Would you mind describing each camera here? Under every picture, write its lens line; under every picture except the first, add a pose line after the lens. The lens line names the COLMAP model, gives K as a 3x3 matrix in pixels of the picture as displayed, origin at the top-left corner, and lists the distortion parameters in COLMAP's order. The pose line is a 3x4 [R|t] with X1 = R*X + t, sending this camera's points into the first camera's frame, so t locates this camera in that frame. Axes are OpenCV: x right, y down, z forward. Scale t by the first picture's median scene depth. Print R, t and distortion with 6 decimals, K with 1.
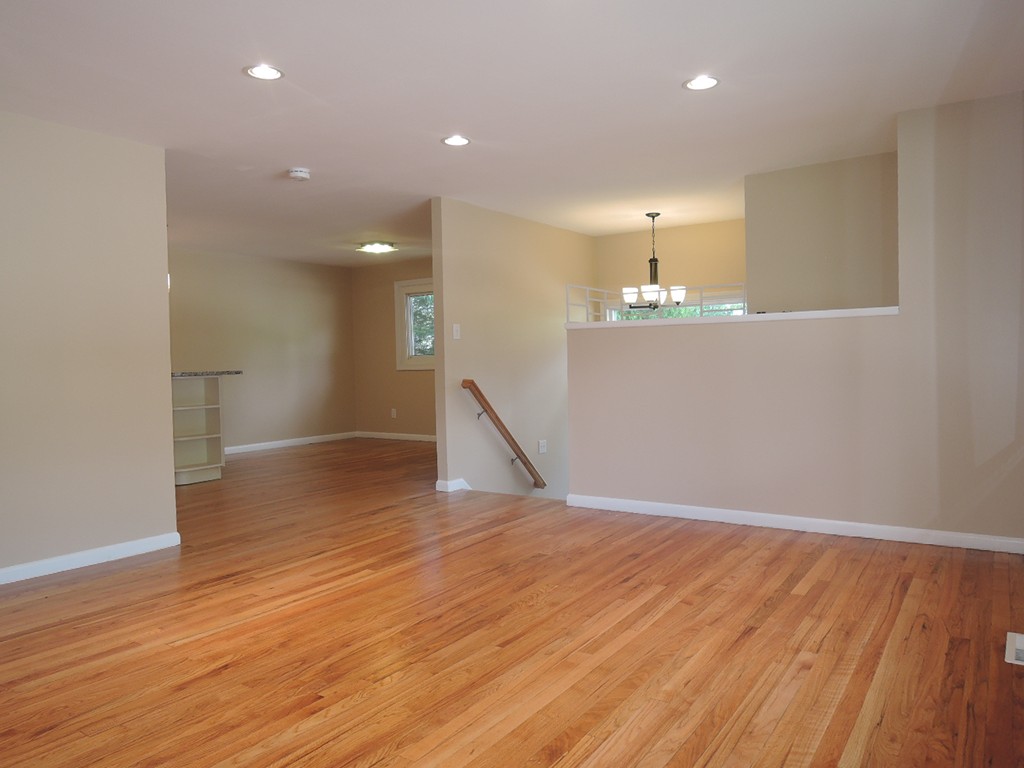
lens RADIAL K [[727.3, 0, 512.0], [0, 727.3, 384.0], [0, 0, 1]] dist [-0.019962, 0.006930]
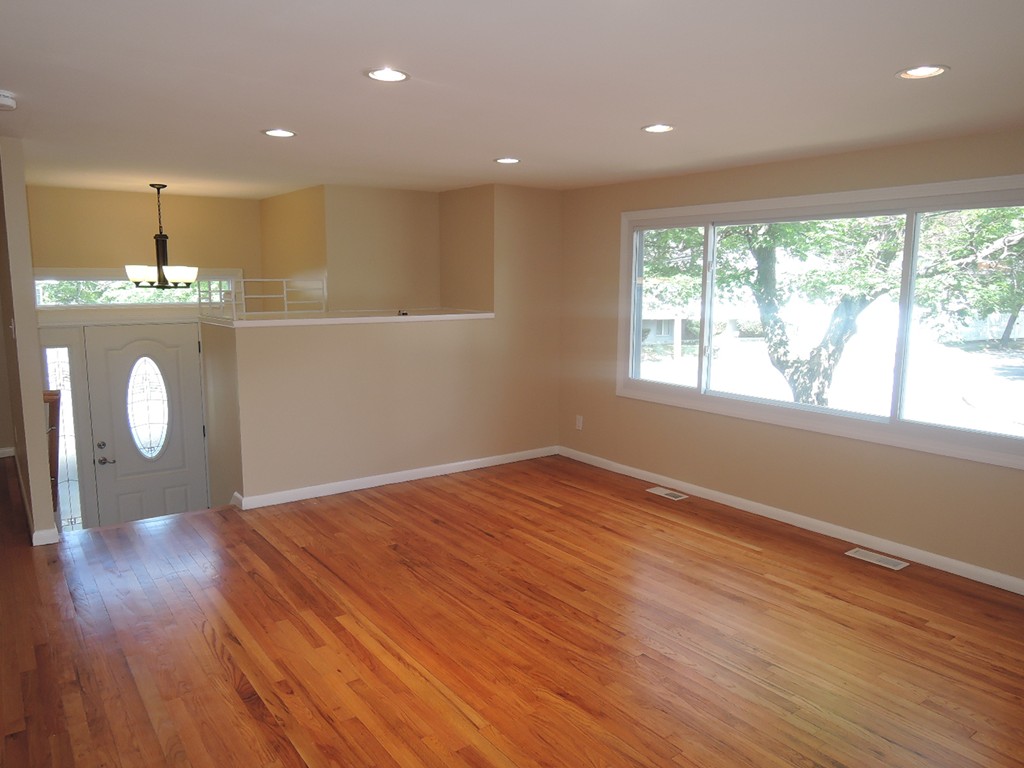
lens RADIAL K [[727.3, 0, 512.0], [0, 727.3, 384.0], [0, 0, 1]] dist [-0.019962, 0.006930]
pose [[0.333563, -0.114666, 0.935728, -1.092629], [0.020656, 0.993226, 0.114349, -0.162250], [-0.942502, -0.018814, 0.333672, 0.552231]]
